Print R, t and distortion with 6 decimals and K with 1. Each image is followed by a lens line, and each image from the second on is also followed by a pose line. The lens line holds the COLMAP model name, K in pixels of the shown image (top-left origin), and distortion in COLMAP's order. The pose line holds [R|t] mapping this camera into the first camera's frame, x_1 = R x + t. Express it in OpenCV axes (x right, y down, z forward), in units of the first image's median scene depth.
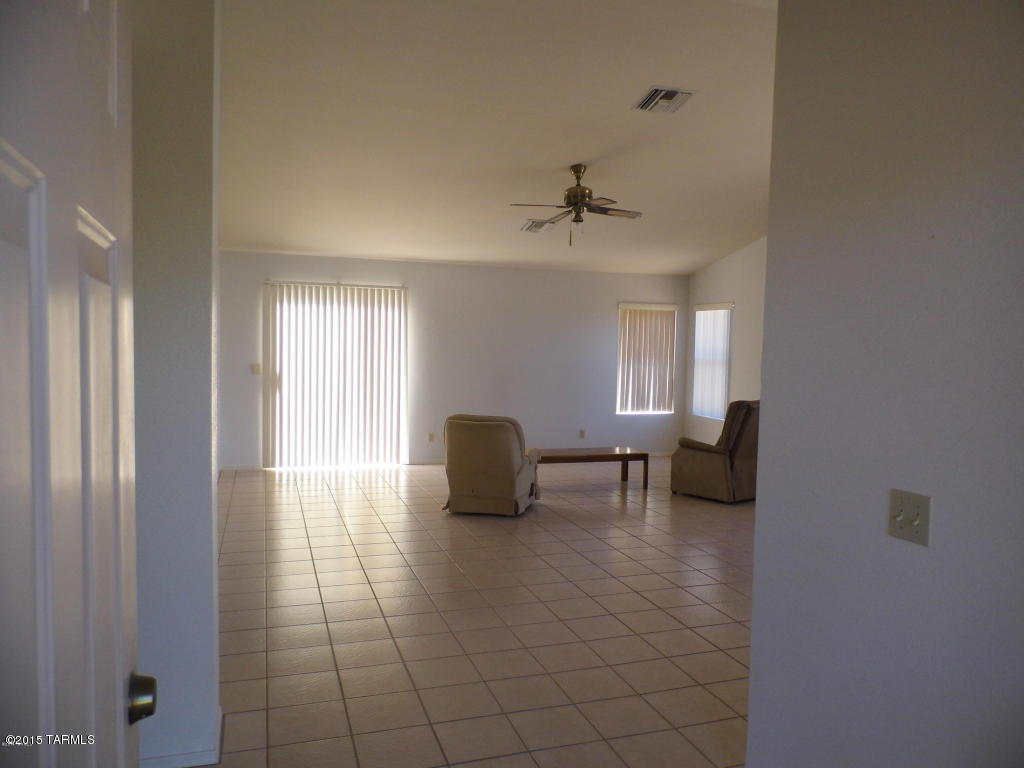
lens RADIAL K [[766.0, 0, 512.0], [0, 766.0, 384.0], [0, 0, 1]] dist [-0.015856, 0.009163]
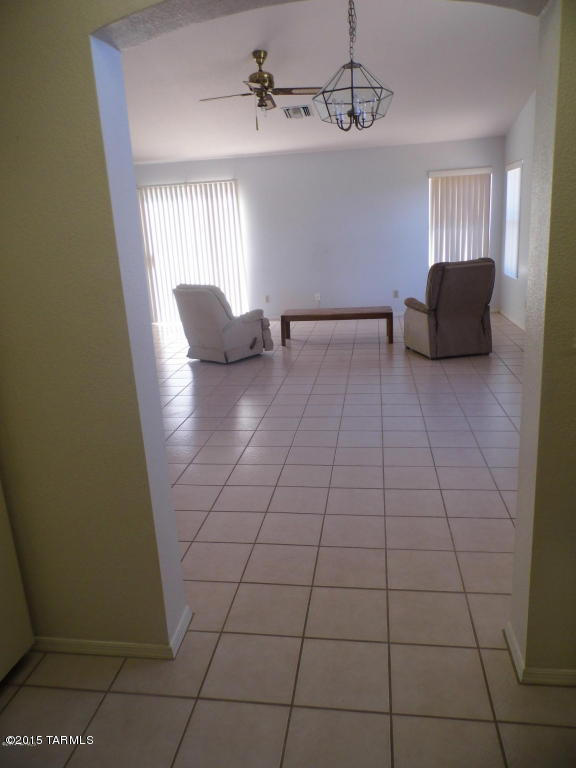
lens RADIAL K [[574.5, 0, 288.0], [0, 574.5, 384.0], [0, 0, 1]] dist [-0.015856, 0.009163]
pose [[0.890148, 0.052297, -0.452661, 0.391327], [0.051774, 0.975351, 0.214498, 0.003747], [0.452721, -0.214371, 0.865499, 0.158233]]
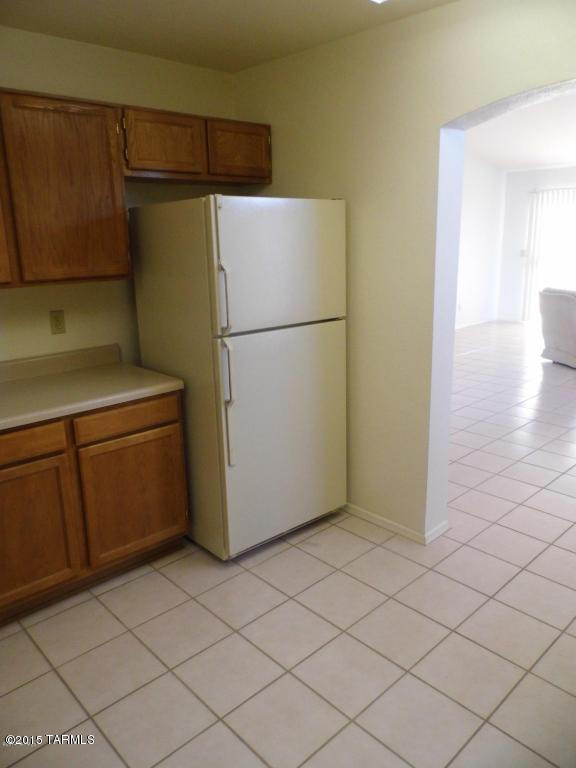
lens RADIAL K [[574.5, 0, 288.0], [0, 574.5, 384.0], [0, 0, 1]] dist [-0.015856, 0.009163]
pose [[0.418591, 0.189209, -0.888246, 0.481453], [-0.002727, 0.978314, 0.207109, -0.001664], [0.908171, -0.084272, 0.410029, 0.118252]]
